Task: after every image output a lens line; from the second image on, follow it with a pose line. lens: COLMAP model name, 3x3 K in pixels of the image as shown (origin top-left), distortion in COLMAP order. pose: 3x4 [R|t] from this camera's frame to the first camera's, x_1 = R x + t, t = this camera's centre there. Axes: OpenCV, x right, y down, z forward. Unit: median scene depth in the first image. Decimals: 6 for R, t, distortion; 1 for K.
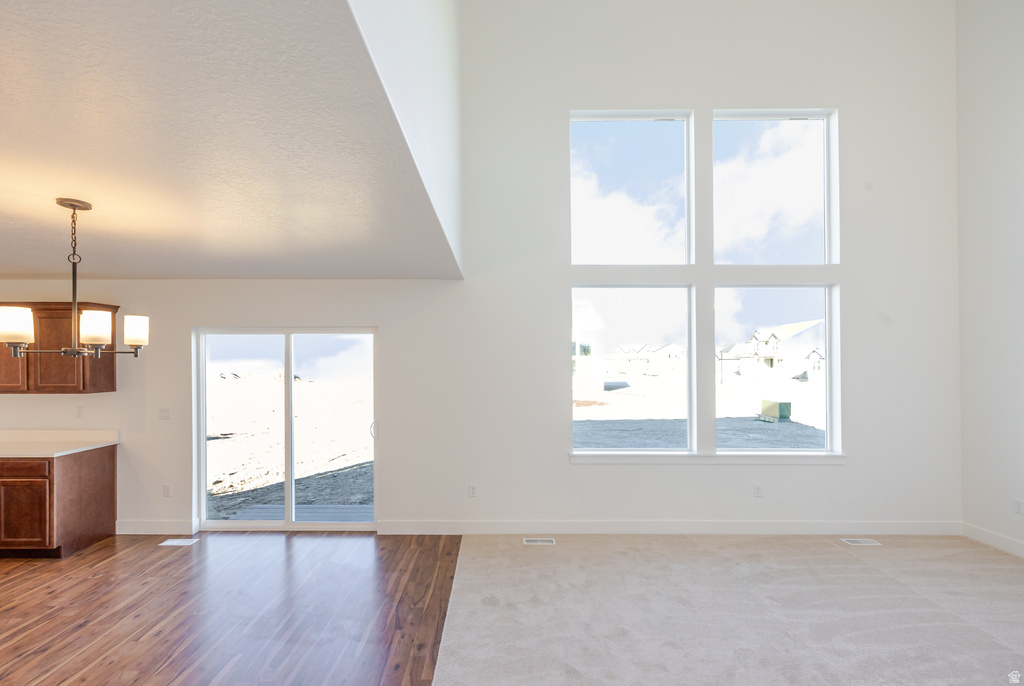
lens RADIAL K [[449.4, 0, 495.0], [0, 449.4, 359.8], [0, 0, 1]] dist [0.000019, -0.000098]
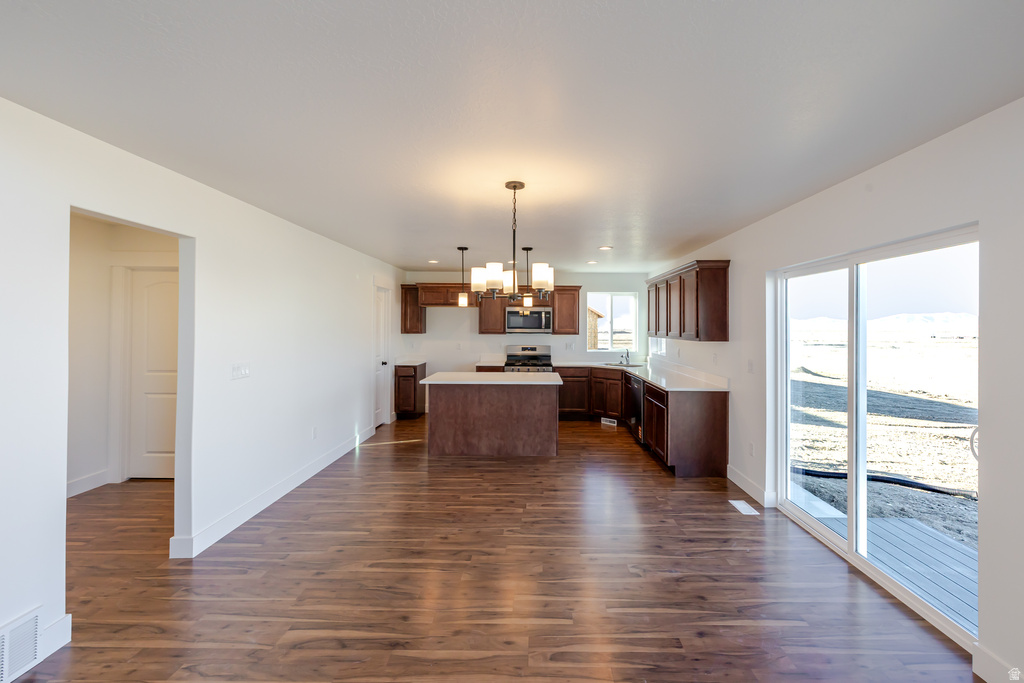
lens RADIAL K [[438.1, 0, 534.8], [0, 438.1, 324.1], [0, 0, 1]] dist [-0.000517, -0.000085]
pose [[0.006689, -0.004602, -0.999967, 0.206701], [-0.004477, 0.999979, -0.004632, 0.039592], [0.999968, 0.004507, 0.006668, 0.603591]]
